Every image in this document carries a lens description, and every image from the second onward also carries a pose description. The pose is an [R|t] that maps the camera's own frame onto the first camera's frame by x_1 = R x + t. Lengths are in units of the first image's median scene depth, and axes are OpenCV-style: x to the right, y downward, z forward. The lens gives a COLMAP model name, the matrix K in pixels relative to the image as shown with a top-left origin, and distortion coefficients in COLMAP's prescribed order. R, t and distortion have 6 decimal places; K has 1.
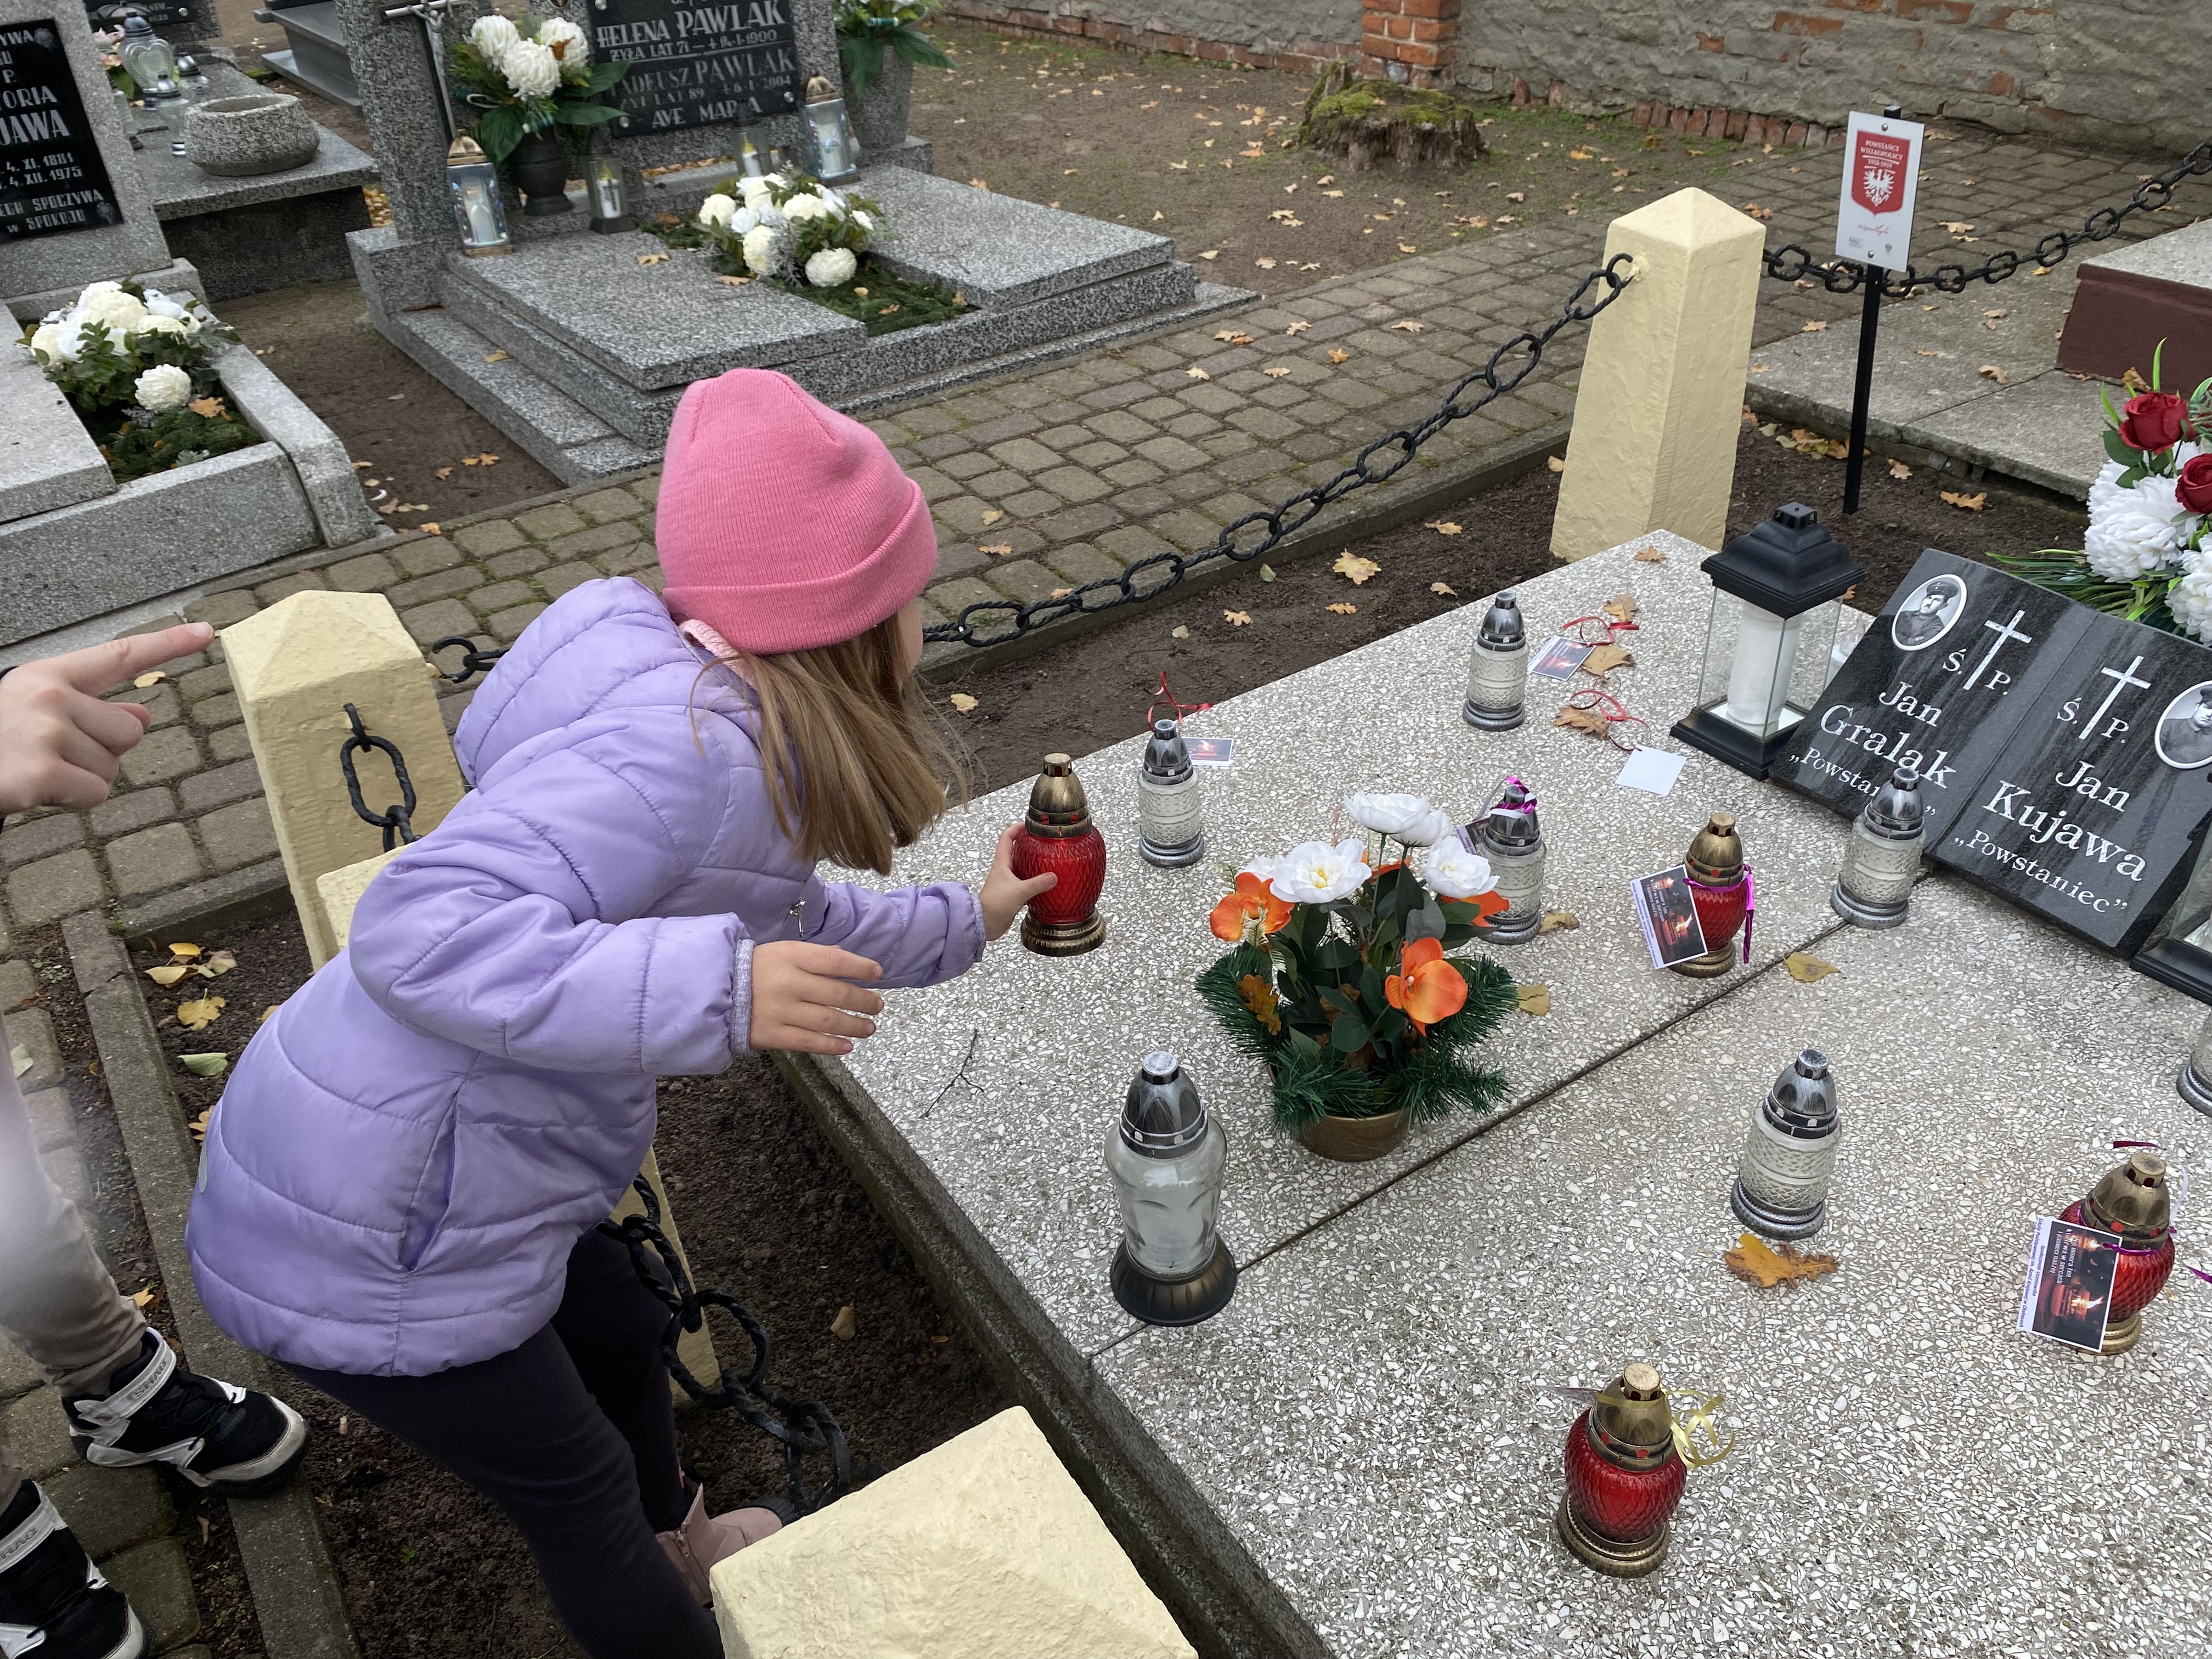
lens RADIAL K [[1689.3, 0, 1084.3], [0, 1689.3, 834.7], [0, 0, 1]] dist [0.012195, -0.022135]
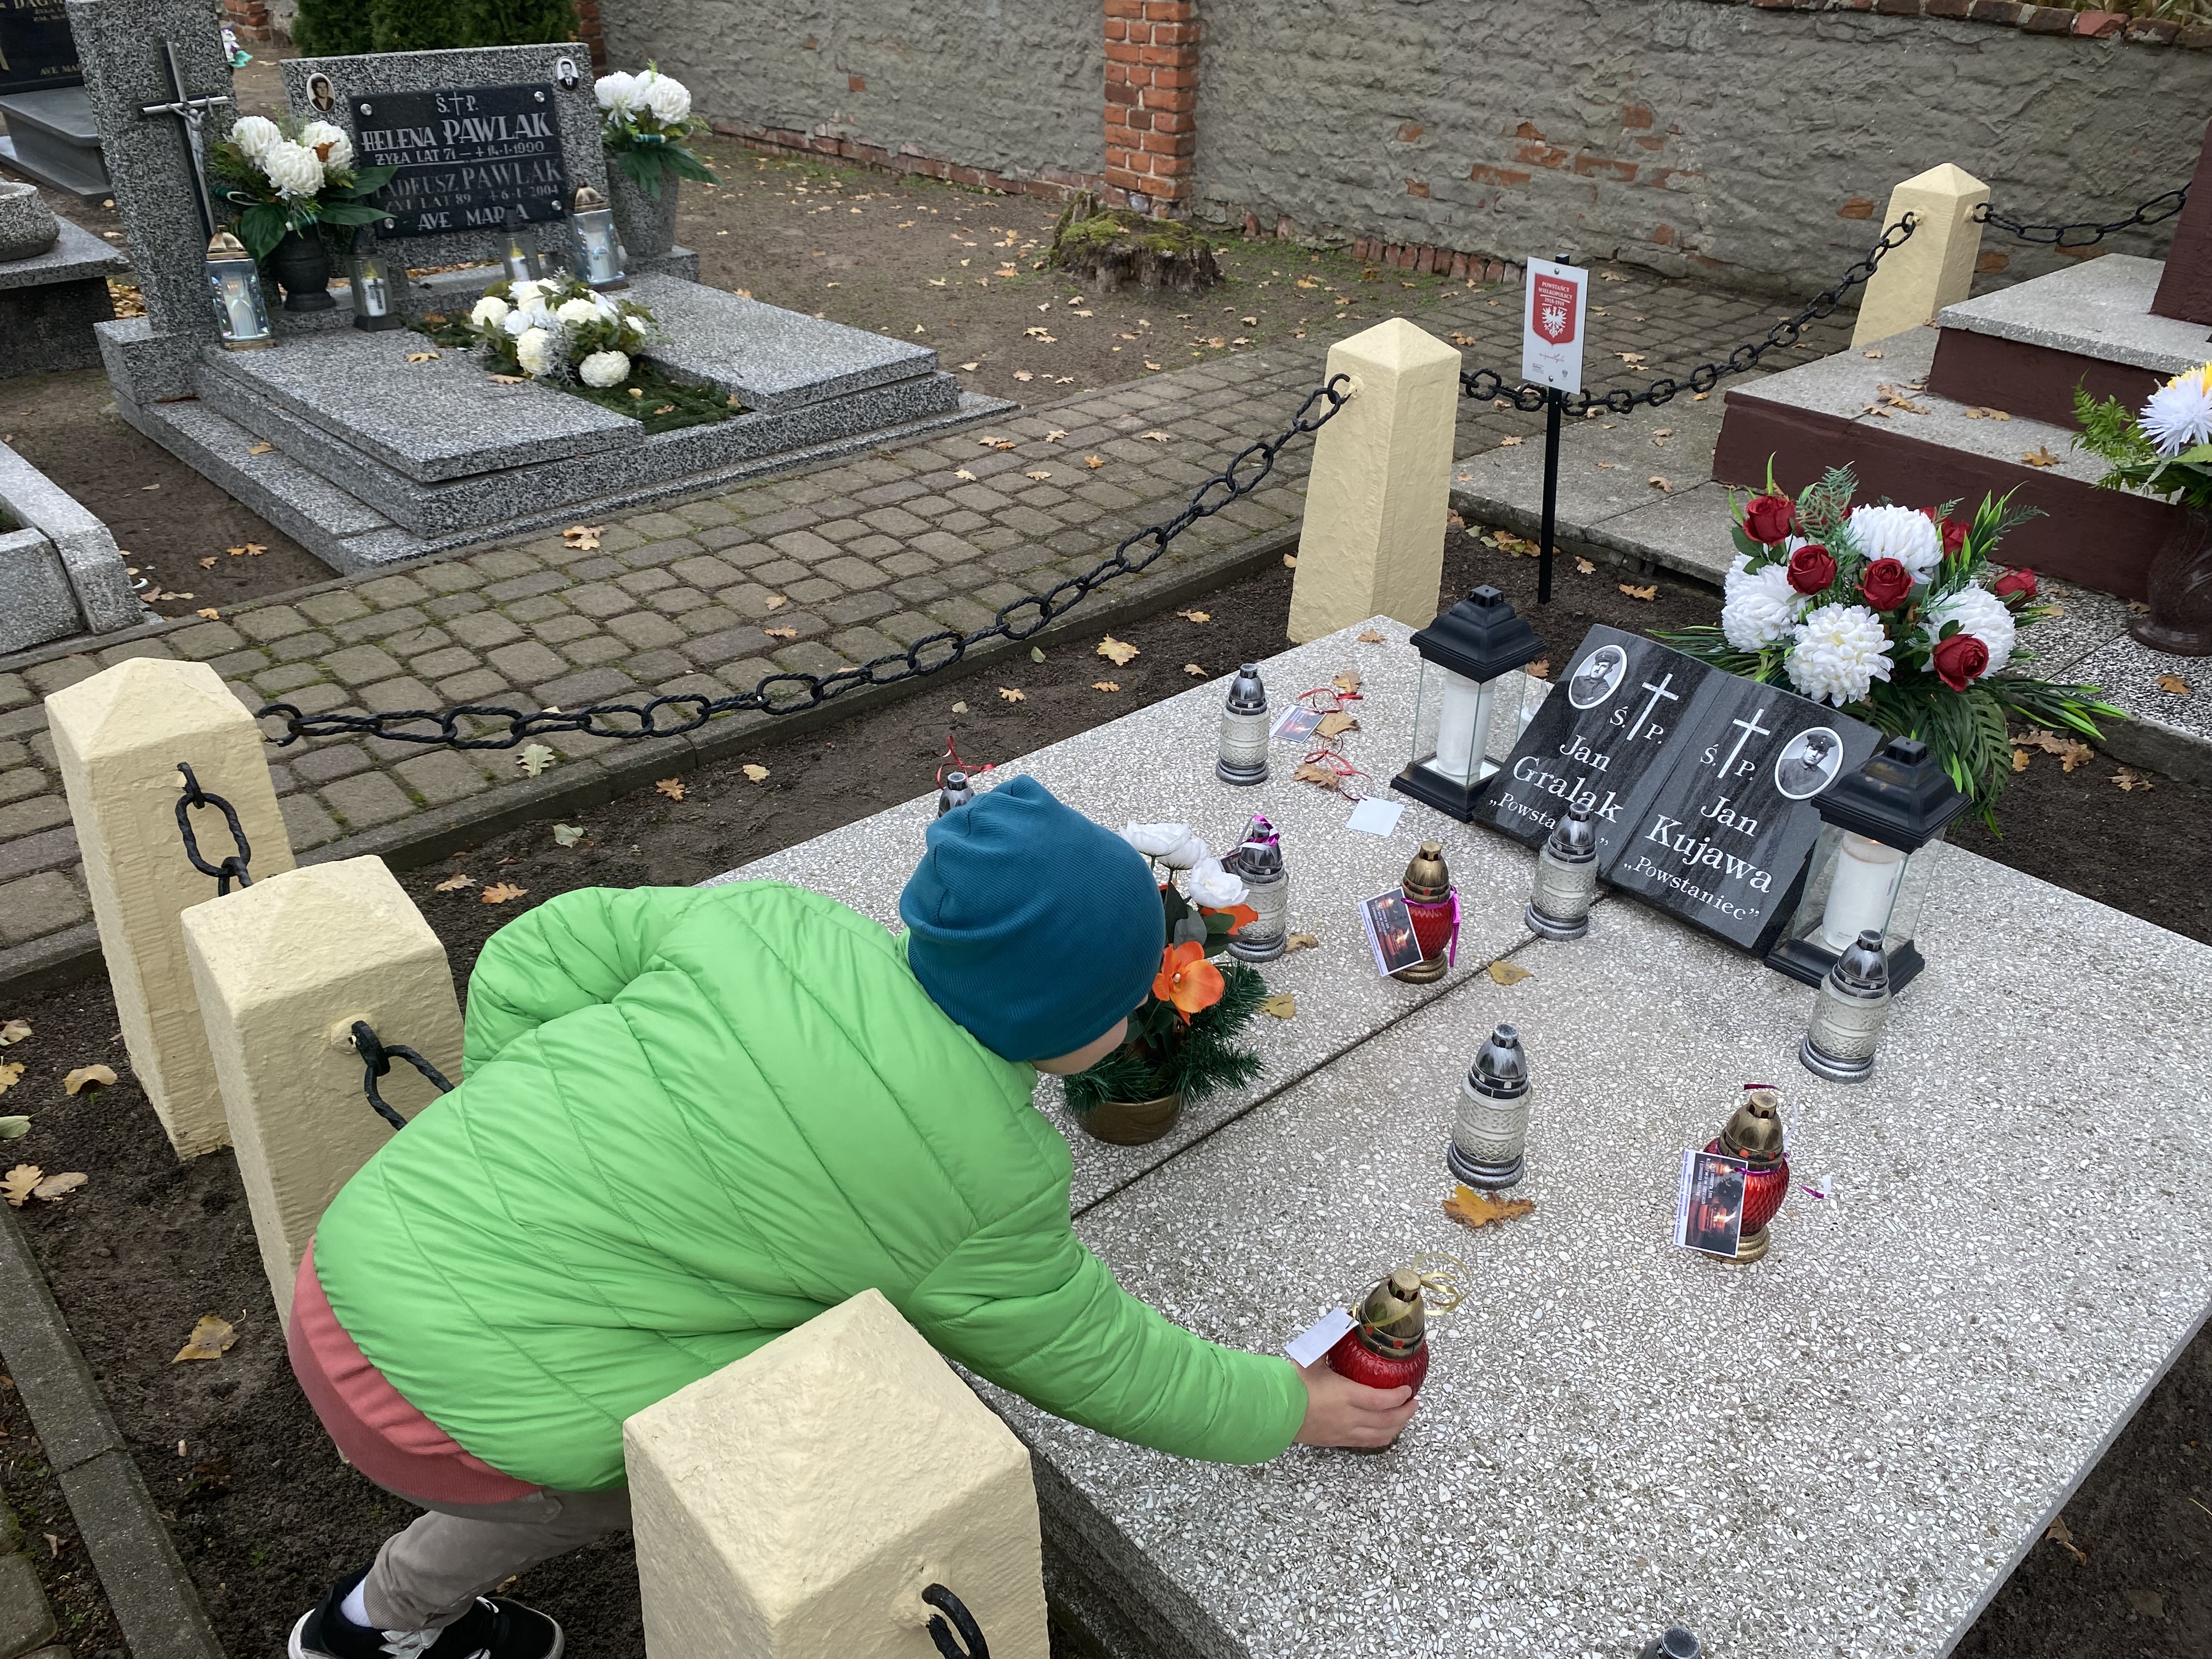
lens RADIAL K [[1689.3, 0, 1086.7], [0, 1689.3, 832.2], [0, 0, 1]] dist [0.012195, -0.022135]
pose [[0.989681, -0.015288, 0.142471, -0.023085], [0.024002, 0.997931, -0.059642, 0.036389], [-0.141265, 0.062446, 0.988000, -0.103748]]
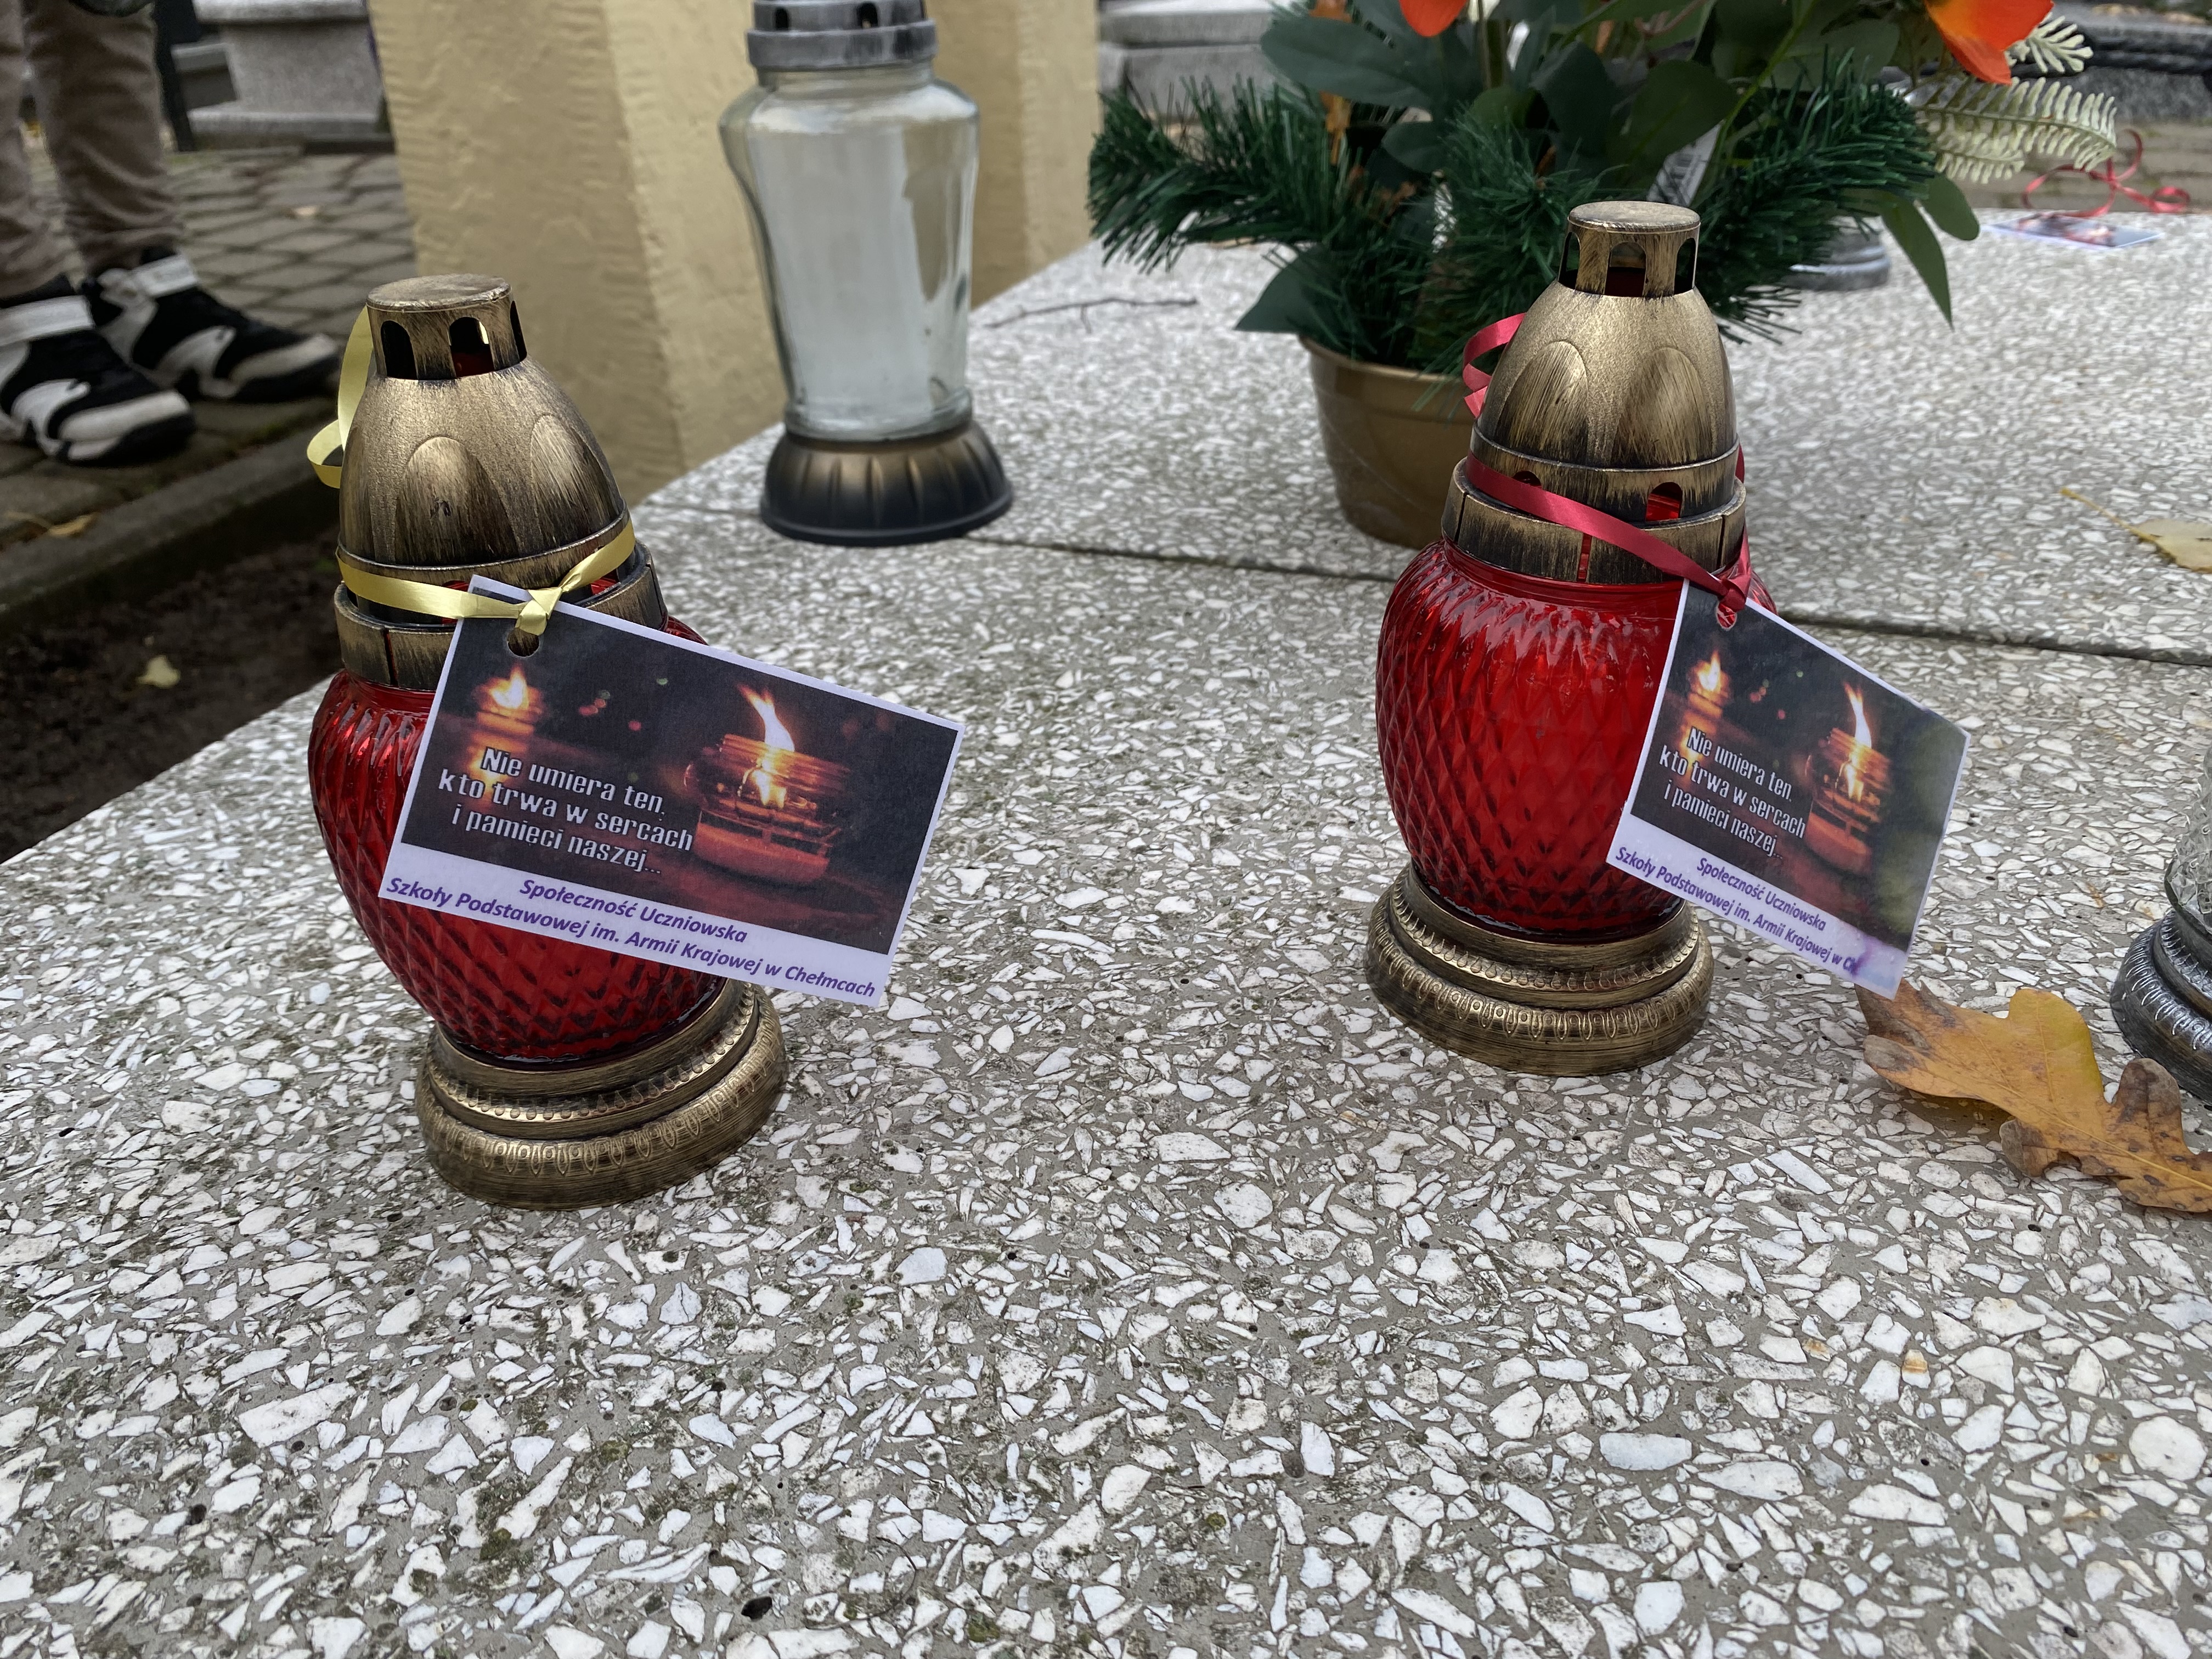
lens RADIAL K [[1689.3, 0, 1083.0], [0, 1689.3, 836.2], [0, 0, 1]] dist [0.012195, -0.022135]
pose [[0.583091, 0.432828, -0.687506, 0.323336], [-0.466465, 0.871229, 0.152872, 0.168302], [0.665143, 0.231559, 0.709905, 0.490024]]
